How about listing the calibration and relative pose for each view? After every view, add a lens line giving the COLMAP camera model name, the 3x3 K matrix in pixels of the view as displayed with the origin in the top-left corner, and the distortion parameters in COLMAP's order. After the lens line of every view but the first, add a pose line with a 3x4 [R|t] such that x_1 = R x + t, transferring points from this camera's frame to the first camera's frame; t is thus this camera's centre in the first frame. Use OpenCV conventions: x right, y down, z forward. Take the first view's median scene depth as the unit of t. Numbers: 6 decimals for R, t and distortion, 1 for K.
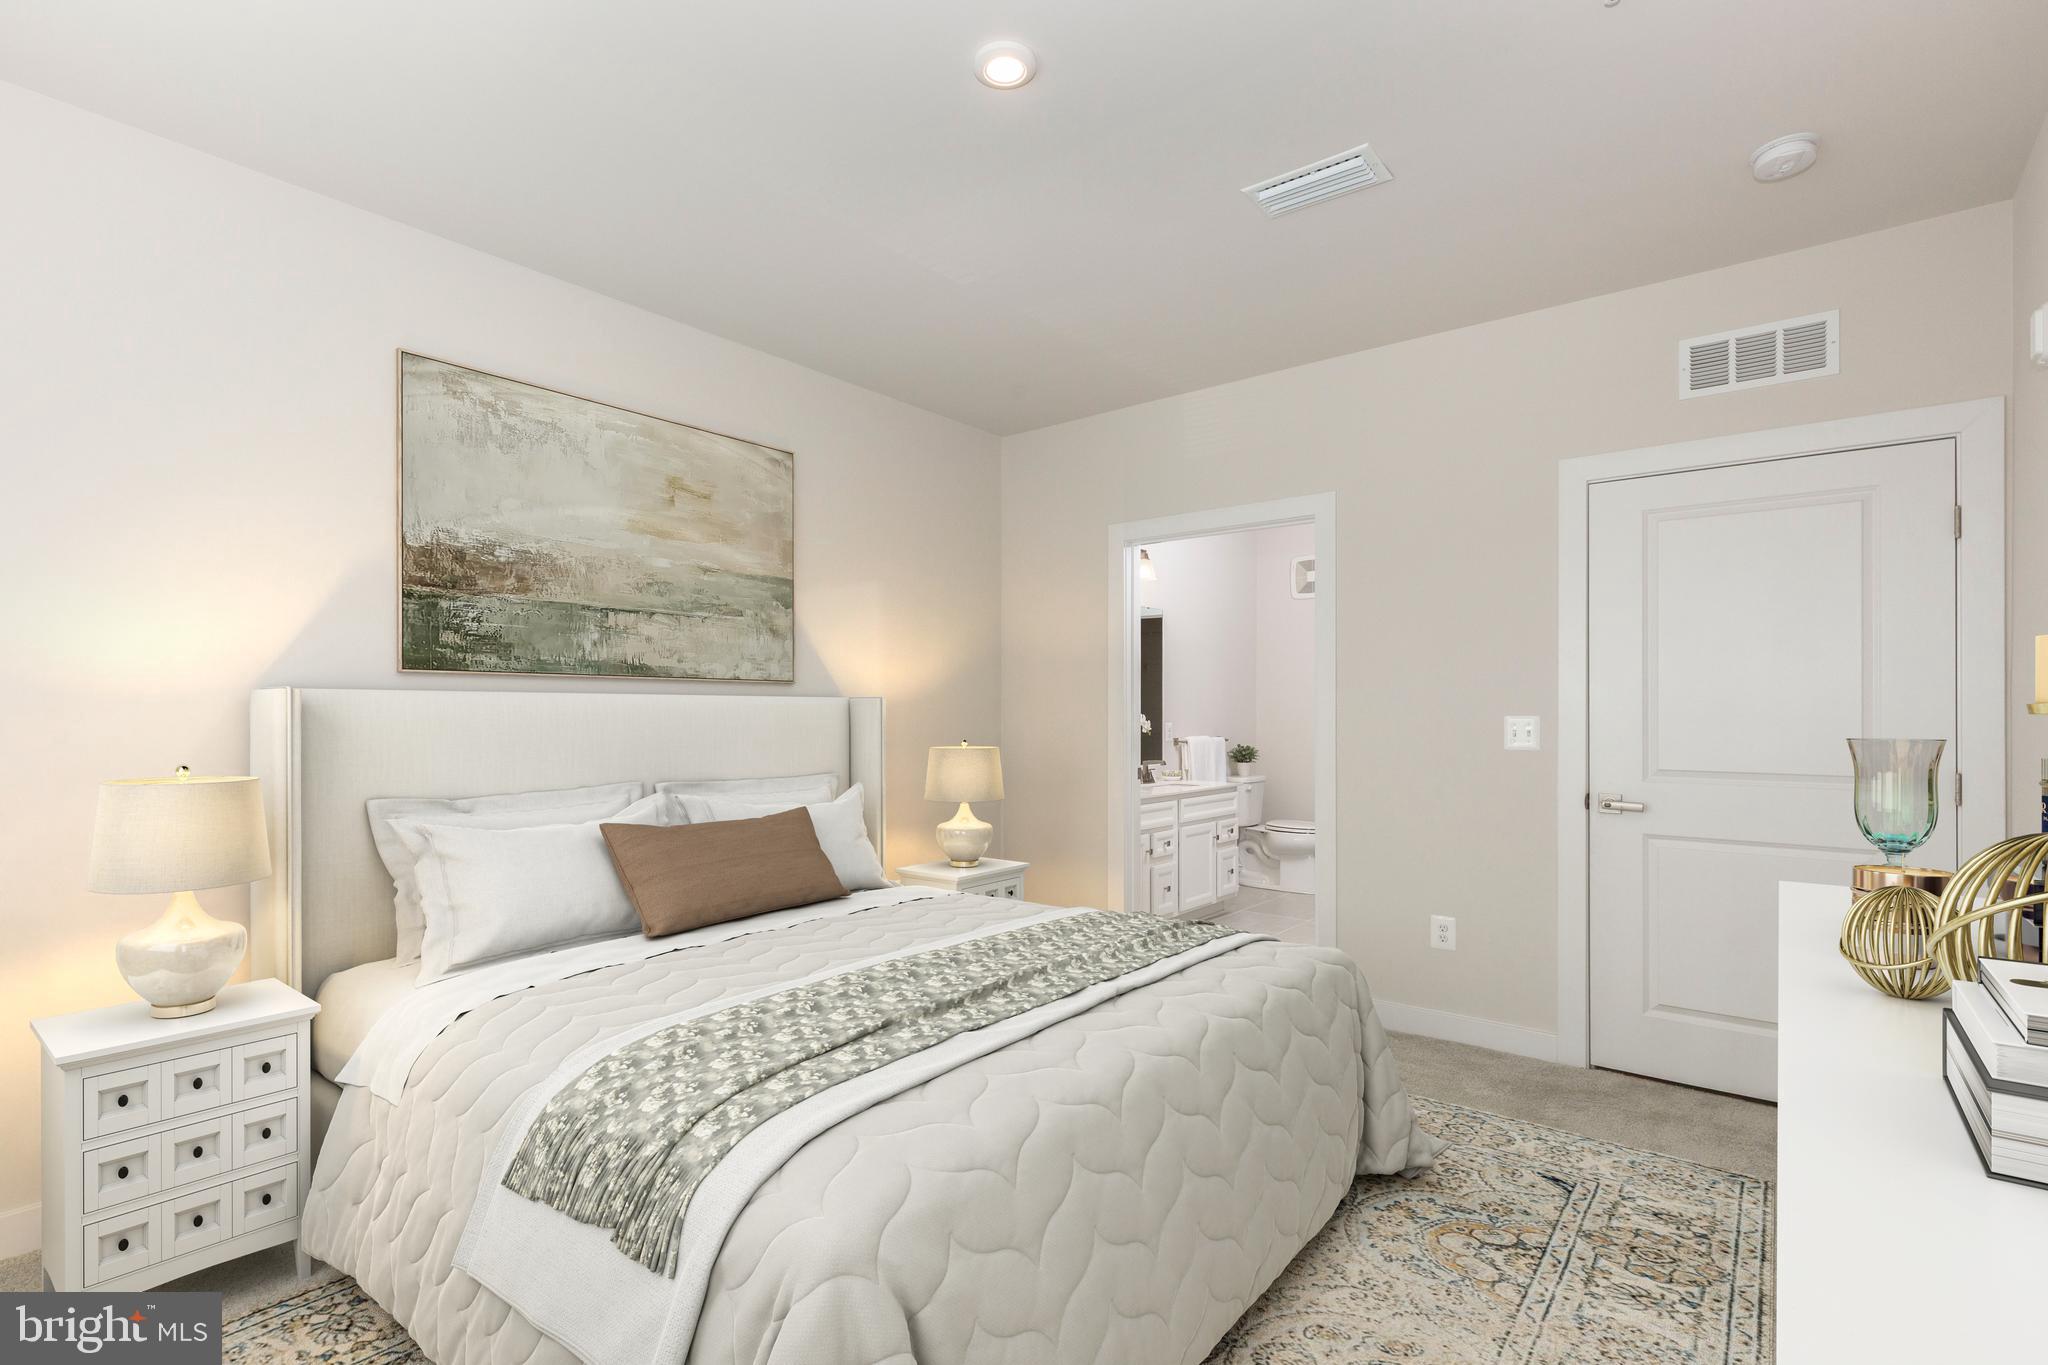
lens RADIAL K [[942.0, 0, 1023.7], [0, 942.0, 708.8], [0, 0, 1]] dist [0.002243, -0.000070]
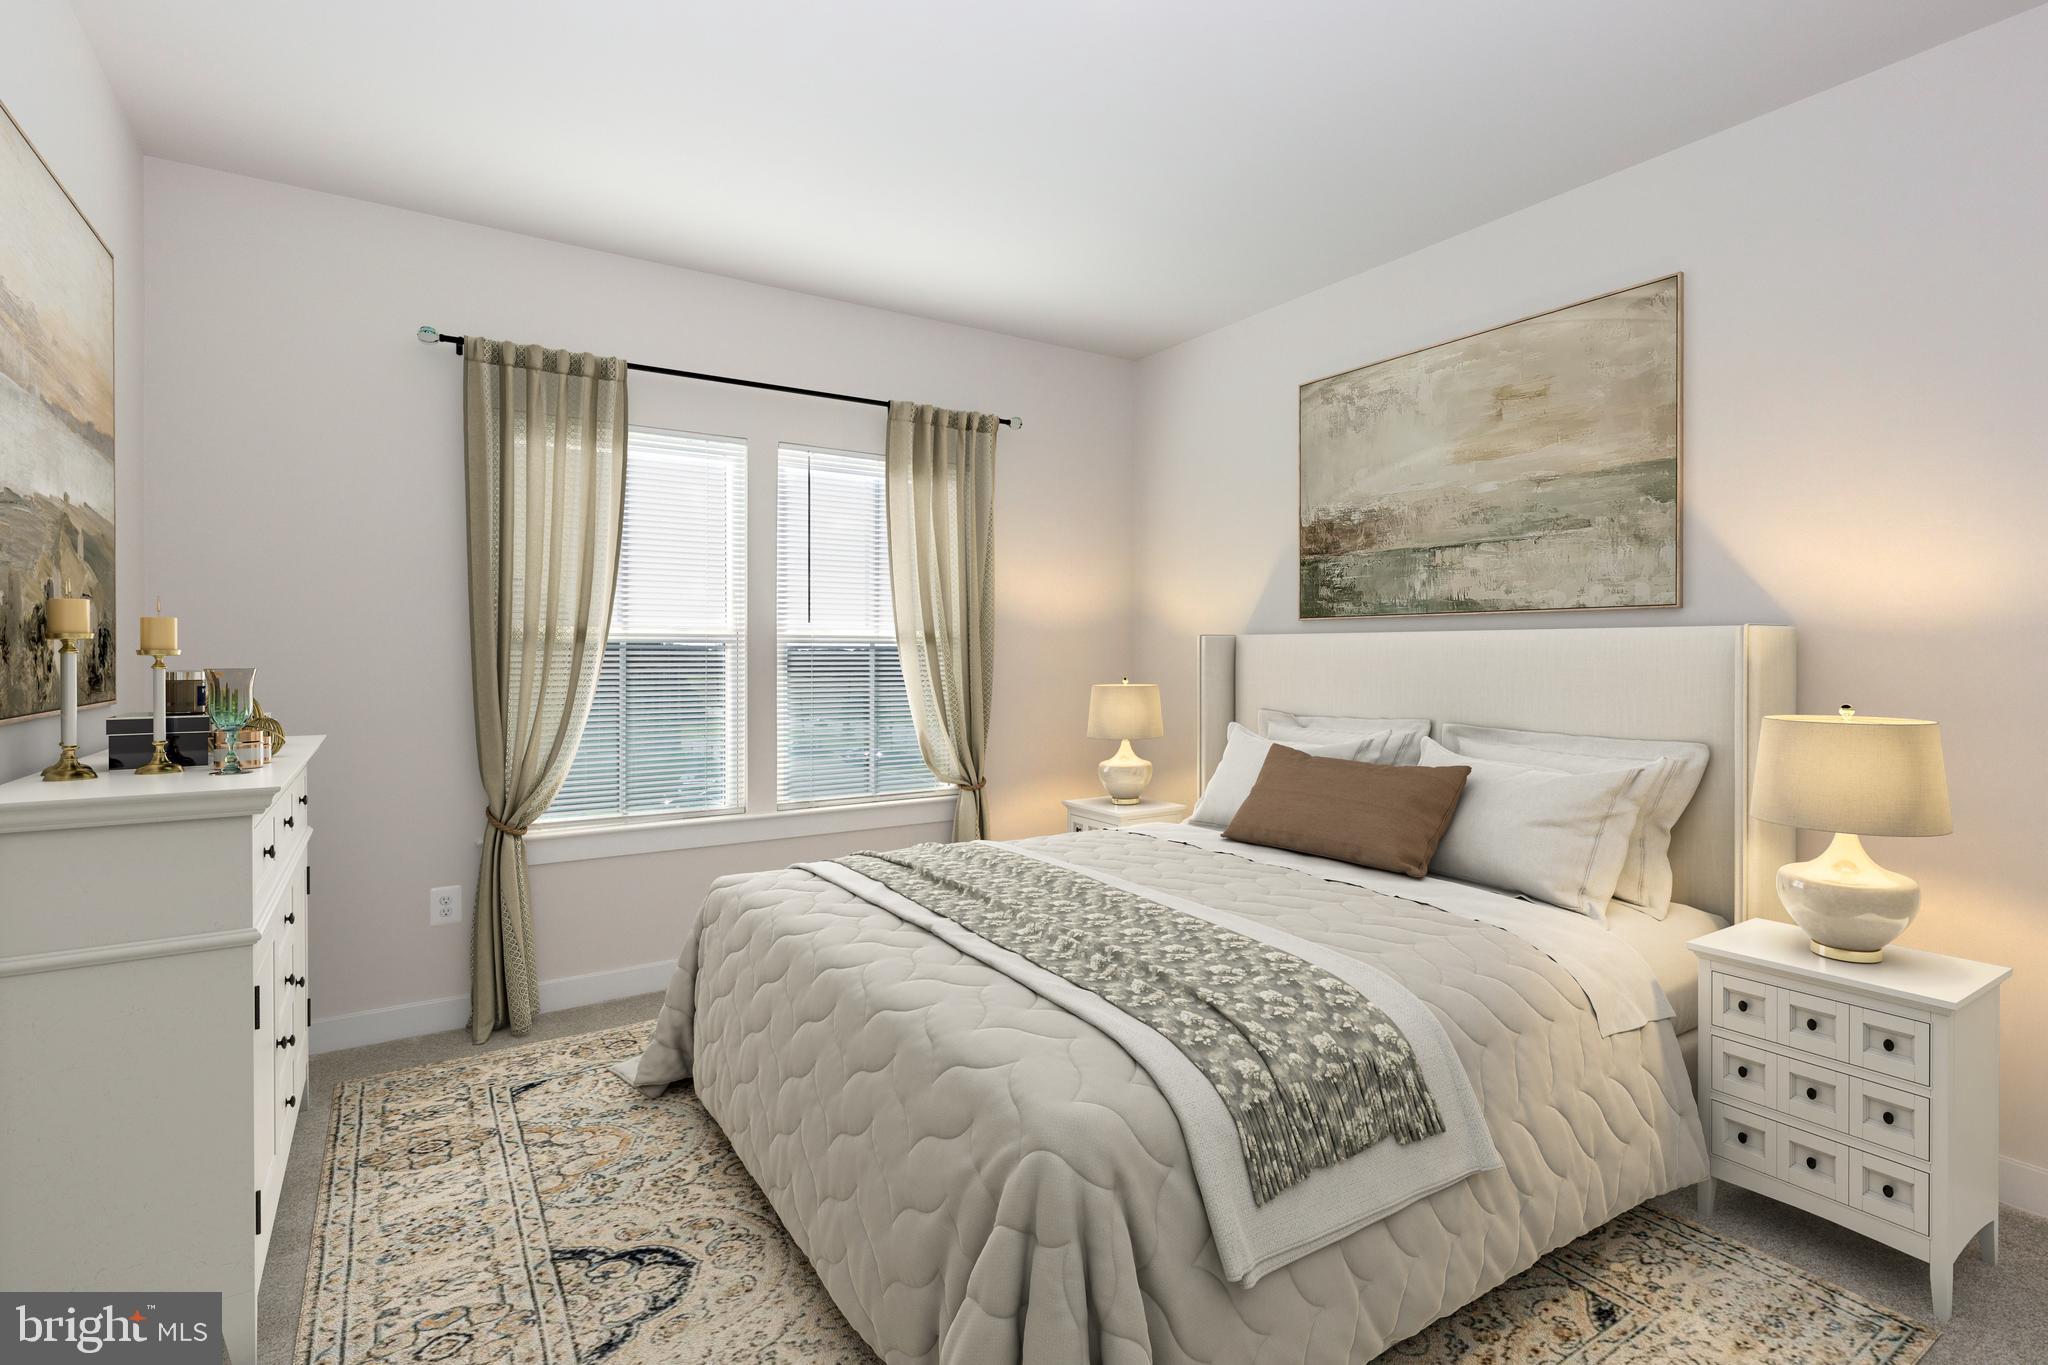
lens RADIAL K [[936.0, 0, 1018.5], [0, 936.0, 652.6], [0, 0, 1]] dist [0.000724, 0.000301]
pose [[-0.300999, 0.000933, -0.953624, 0.638486], [0.003402, 0.999994, -0.000095, 0.005280], [0.953618, -0.003273, -0.301001, 0.855390]]
